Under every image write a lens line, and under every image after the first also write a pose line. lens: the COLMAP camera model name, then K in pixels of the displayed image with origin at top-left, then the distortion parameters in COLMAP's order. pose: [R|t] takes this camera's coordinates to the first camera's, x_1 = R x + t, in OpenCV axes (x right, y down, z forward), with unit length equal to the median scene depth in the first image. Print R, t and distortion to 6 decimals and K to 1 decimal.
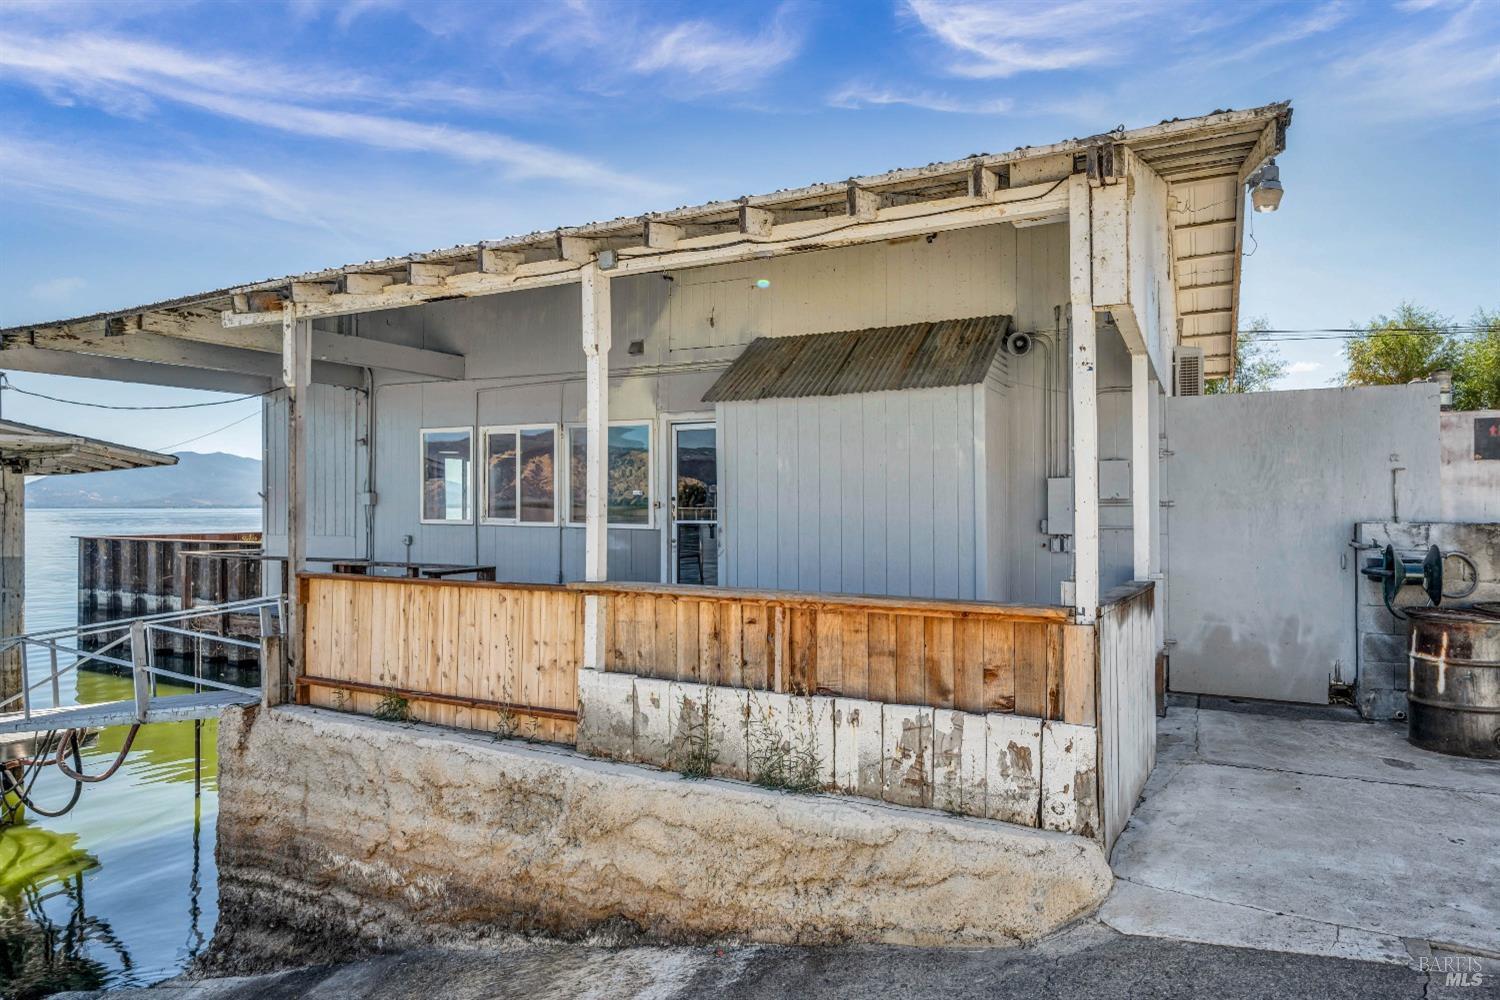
lens RADIAL K [[913.7, 0, 750.0], [0, 913.7, 500.0], [0, 0, 1]] dist [-0.003666, -0.001187]
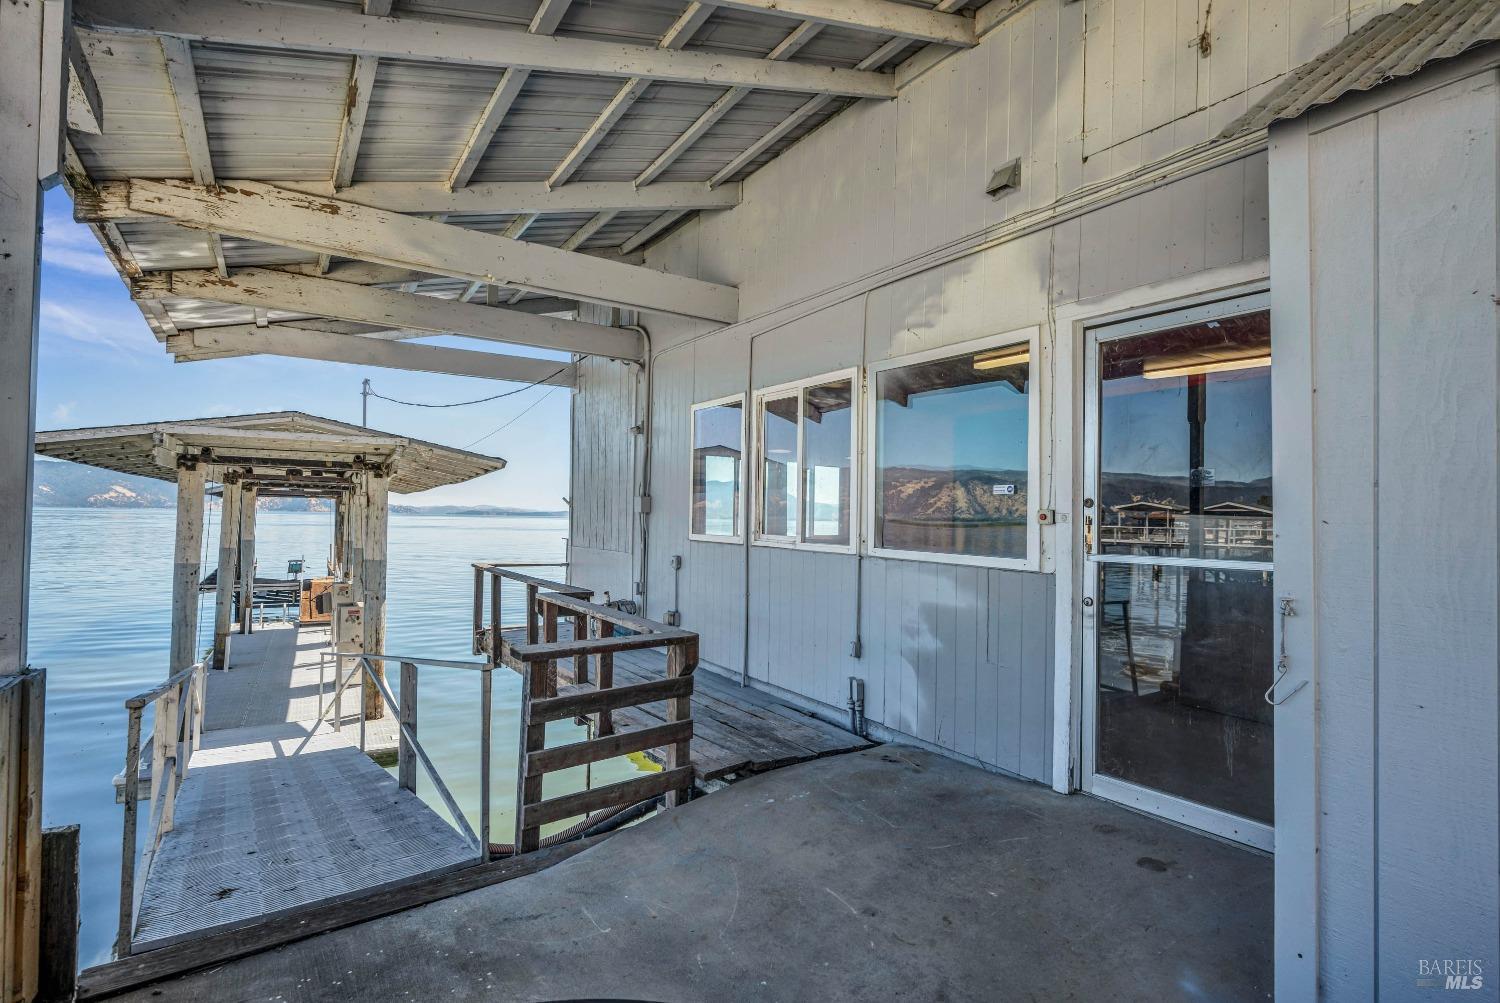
lens RADIAL K [[743.3, 0, 750.0], [0, 743.3, 501.5], [0, 0, 1]] dist [0.010858, -0.000060]
pose [[0.878496, 0.005755, -0.477715, -0.085911], [-0.015928, 0.999724, -0.017248, 0.010130], [0.477485, 0.022761, 0.878345, 0.939846]]
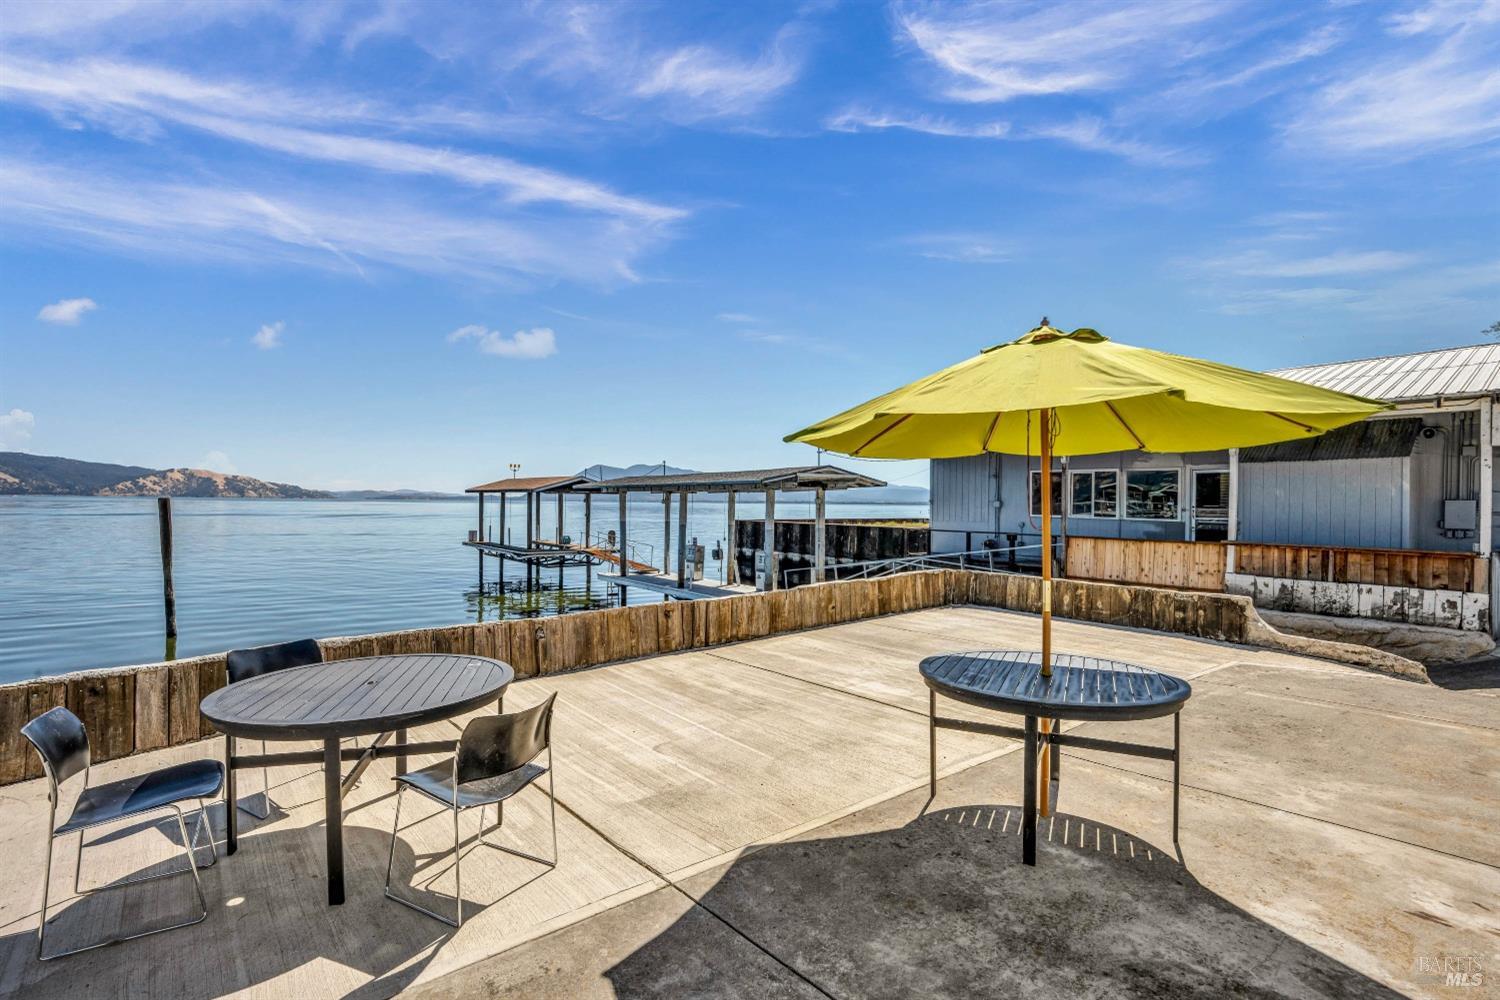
lens RADIAL K [[692.2, 0, 752.2], [0, 692.2, 511.6], [0, 0, 1]] dist [-0.000258, 0.000226]
pose [[0.914862, 0.016446, -0.403432, -0.543590], [-0.009028, 0.999754, 0.020283, -0.020272], [0.403666, -0.014914, 0.914785, -1.205283]]
